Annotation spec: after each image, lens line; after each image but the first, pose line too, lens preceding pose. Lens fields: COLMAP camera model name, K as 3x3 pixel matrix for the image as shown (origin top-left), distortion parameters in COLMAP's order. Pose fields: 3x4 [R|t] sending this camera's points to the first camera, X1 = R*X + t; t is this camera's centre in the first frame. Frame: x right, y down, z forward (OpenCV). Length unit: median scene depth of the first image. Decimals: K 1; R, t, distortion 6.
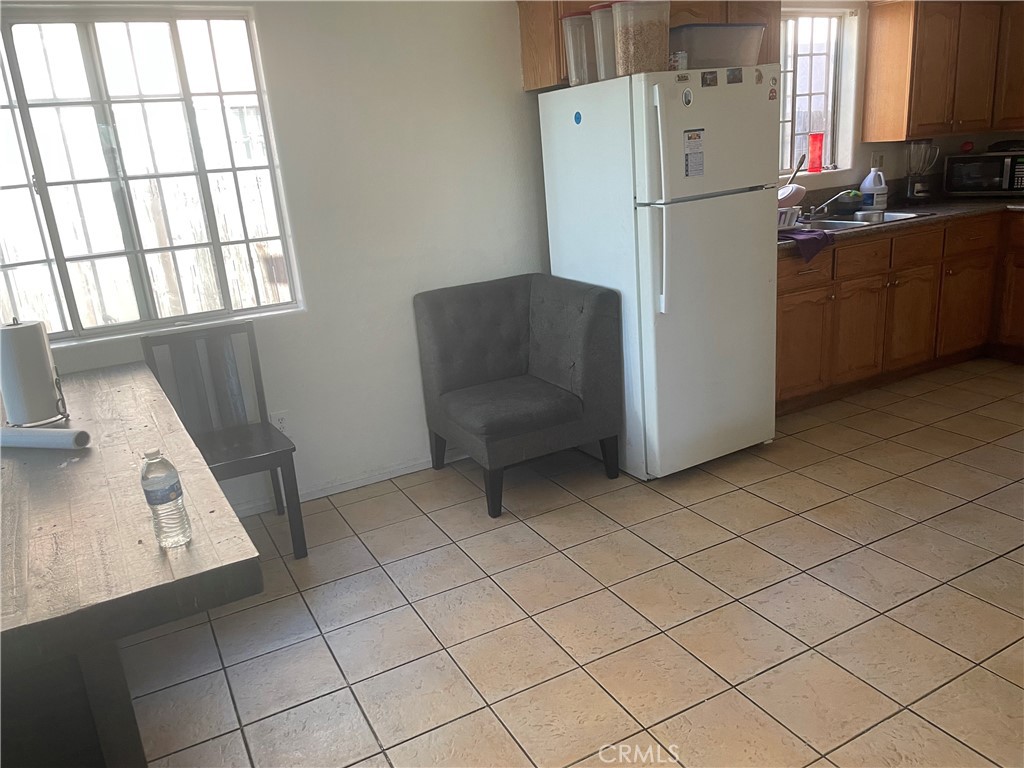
lens RADIAL K [[771.8, 0, 510.8], [0, 771.8, 389.6], [0, 0, 1]] dist [0.089405, -0.119646]
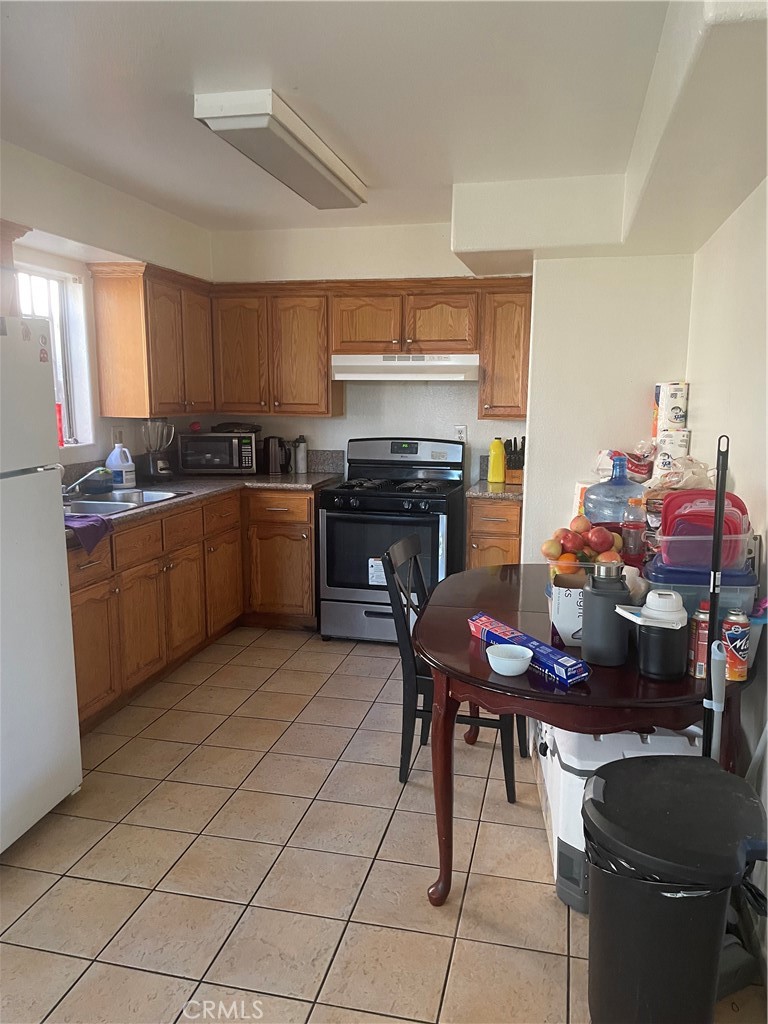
lens RADIAL K [[771.8, 0, 394.3], [0, 771.8, 521.1], [0, 0, 1]] dist [0.089405, -0.119646]
pose [[0.652053, -0.046451, 0.756749, -0.029148], [0.169617, 0.981760, -0.085888, -0.061304], [-0.738956, 0.184361, 0.648039, 0.185911]]
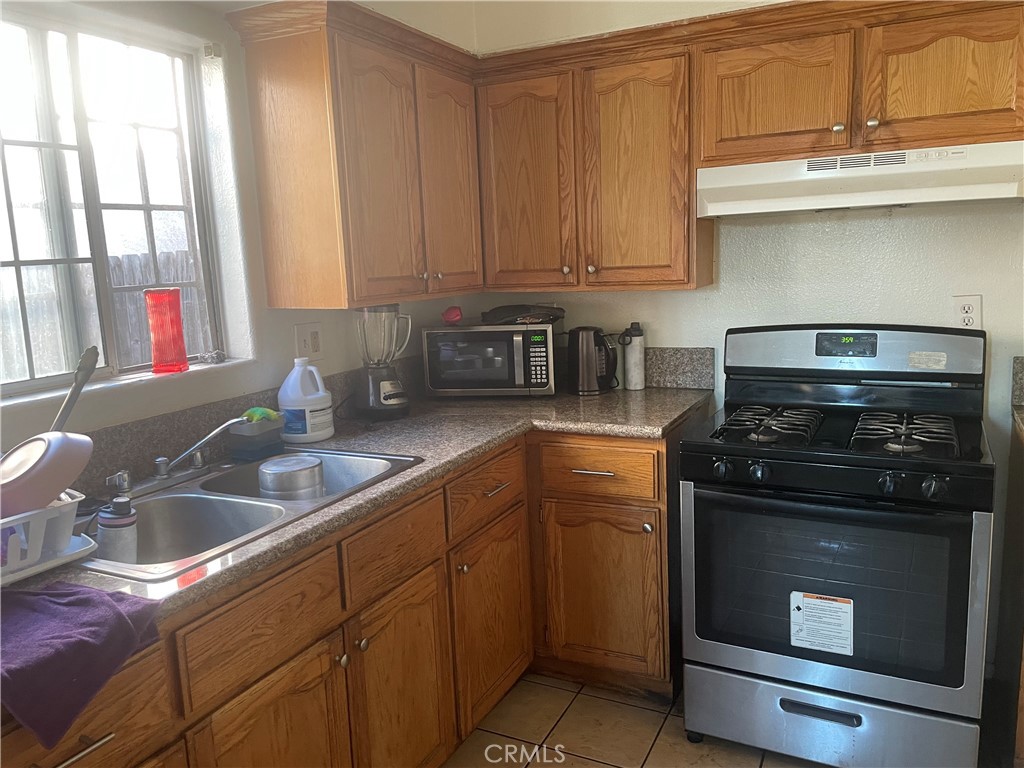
lens RADIAL K [[771.8, 0, 514.5], [0, 771.8, 376.7], [0, 0, 1]] dist [0.089405, -0.119646]
pose [[0.816780, -0.047875, 0.574959, 0.309124], [0.150333, 0.979787, -0.131978, -0.197568], [-0.557019, 0.194233, 0.807467, 0.561439]]
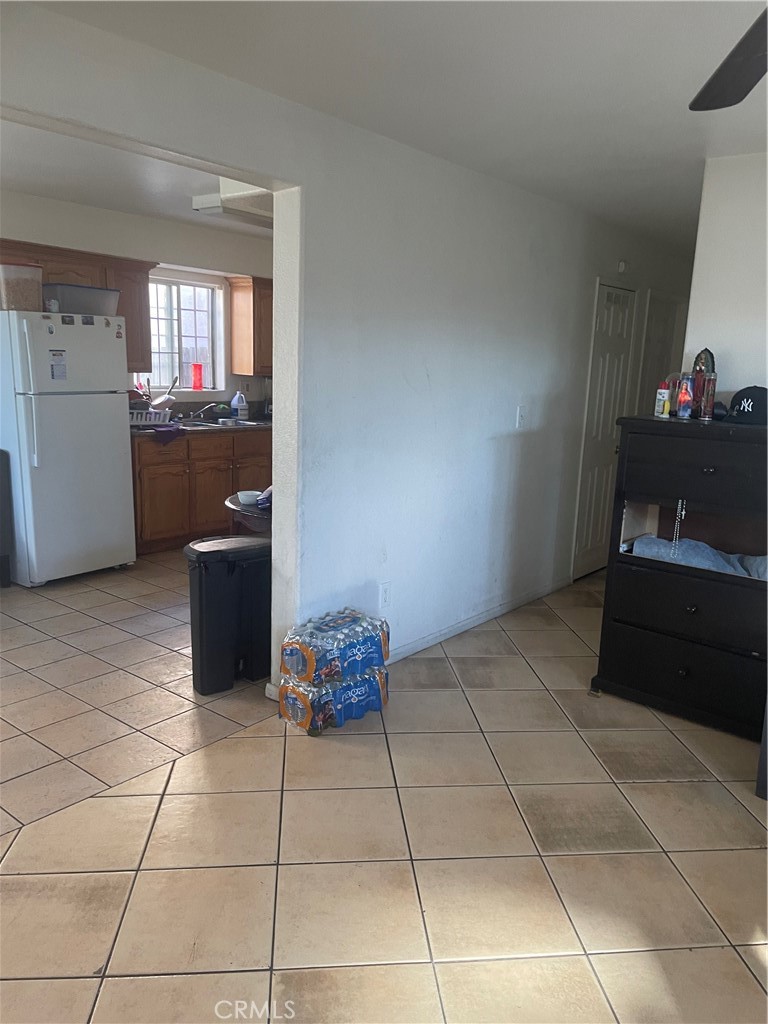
lens RADIAL K [[771.8, 0, 393.5], [0, 771.8, 522.2], [0, 0, 1]] dist [0.089405, -0.119646]
pose [[0.915146, 0.030025, 0.402002, 0.160179], [0.010093, 0.995203, -0.097307, 0.113880], [-0.402995, 0.093107, 0.910454, -0.450312]]
